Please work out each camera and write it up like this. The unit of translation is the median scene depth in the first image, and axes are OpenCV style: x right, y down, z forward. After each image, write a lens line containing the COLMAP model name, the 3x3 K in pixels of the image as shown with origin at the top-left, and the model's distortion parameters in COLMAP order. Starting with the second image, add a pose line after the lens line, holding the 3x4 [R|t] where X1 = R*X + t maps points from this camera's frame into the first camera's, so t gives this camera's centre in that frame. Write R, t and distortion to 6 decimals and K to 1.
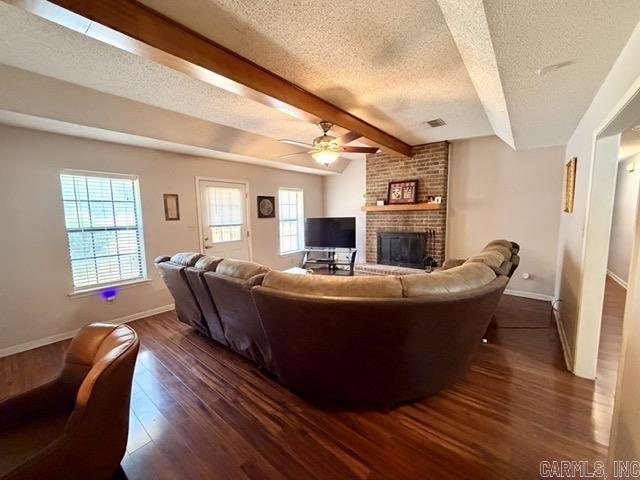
lens RADIAL K [[255.4, 0, 319.4], [0, 255.4, 240.2], [0, 0, 1]] dist [0.001691, -0.000256]
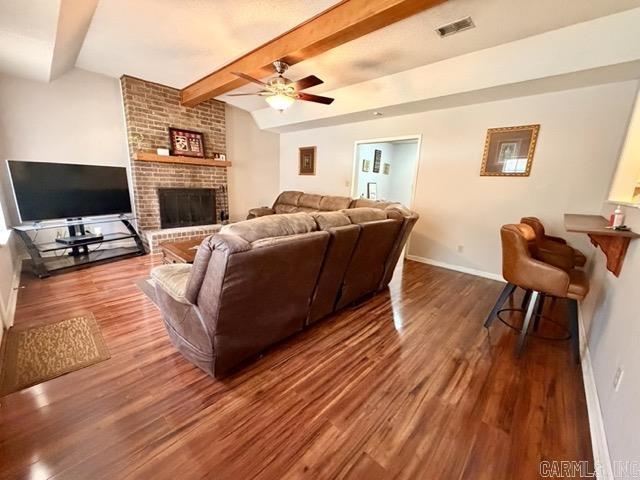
lens RADIAL K [[255.4, 0, 317.1], [0, 255.4, 239.6], [0, 0, 1]] dist [0.001691, -0.000256]
pose [[0.064126, -0.196604, 0.978384, -0.614614], [0.060443, 0.979367, 0.192840, -0.001368], [-0.996110, 0.046770, 0.074686, 0.507877]]
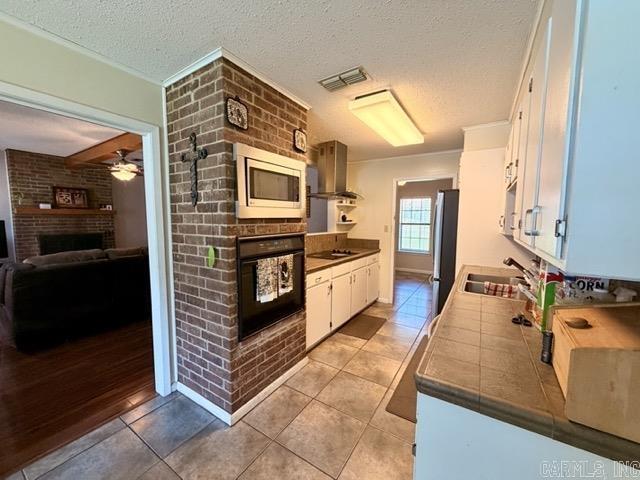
lens RADIAL K [[255.4, 0, 317.3], [0, 255.4, 240.4], [0, 0, 1]] dist [0.001691, -0.000256]
pose [[-0.109915, -0.065922, 0.991752, -0.923003], [0.099074, 0.992102, 0.076926, 0.014232], [-0.988991, 0.106713, -0.102515, 0.089622]]
